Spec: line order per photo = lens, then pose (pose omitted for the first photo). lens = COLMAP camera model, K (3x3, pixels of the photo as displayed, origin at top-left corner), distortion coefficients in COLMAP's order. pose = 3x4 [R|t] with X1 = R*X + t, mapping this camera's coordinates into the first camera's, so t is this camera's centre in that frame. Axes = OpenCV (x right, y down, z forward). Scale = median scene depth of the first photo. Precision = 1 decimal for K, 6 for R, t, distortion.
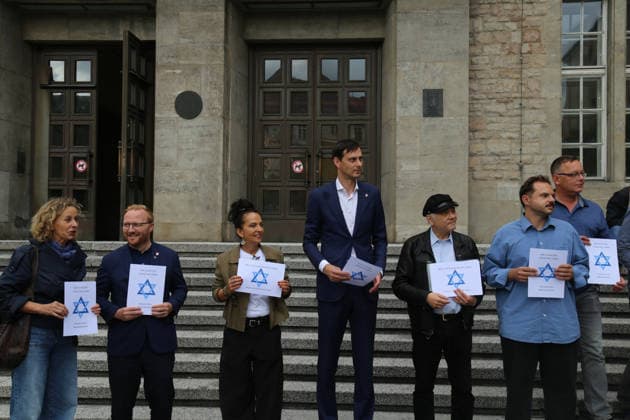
lens RADIAL K [[766.6, 0, 311.6], [0, 766.6, 208.4], [0, 0, 1]] dist [0.128034, 0.005105]
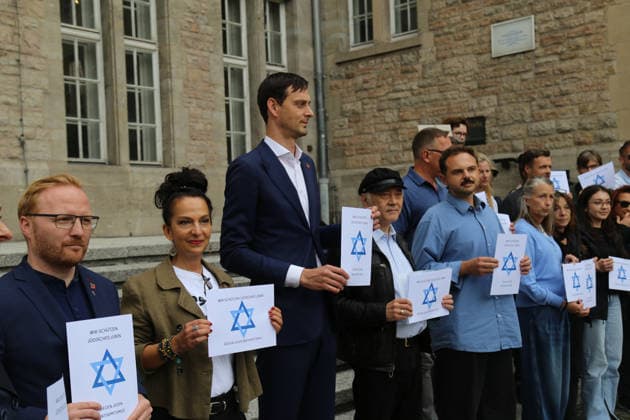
lens RADIAL K [[797.0, 0, 317.3], [0, 797.0, 208.3], [0, 0, 1]] dist [0.127742, 0.033477]
pose [[0.586024, -0.016538, 0.810125, -0.212176], [0.011675, 0.999860, 0.011966, 0.005561], [-0.810210, 0.002446, 0.586135, 0.288025]]
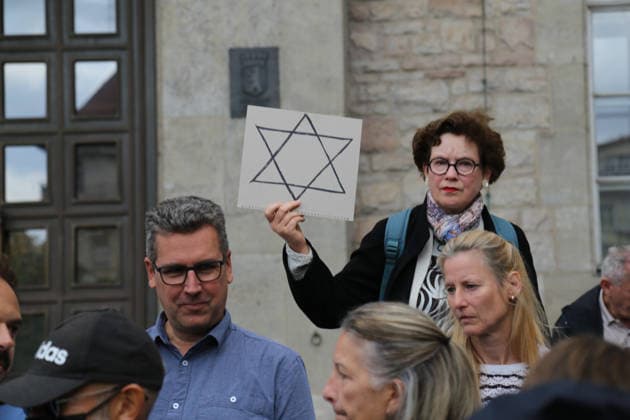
lens RADIAL K [[1555.8, 0, 315.6], [0, 1555.8, 211.4], [0, 0, 1]] dist [0.511256, 0.256369]
pose [[0.999517, -0.025529, -0.017722, 0.196135], [0.023952, 0.996170, -0.084090, -0.003288], [0.019801, 0.083625, 0.996301, 0.206642]]
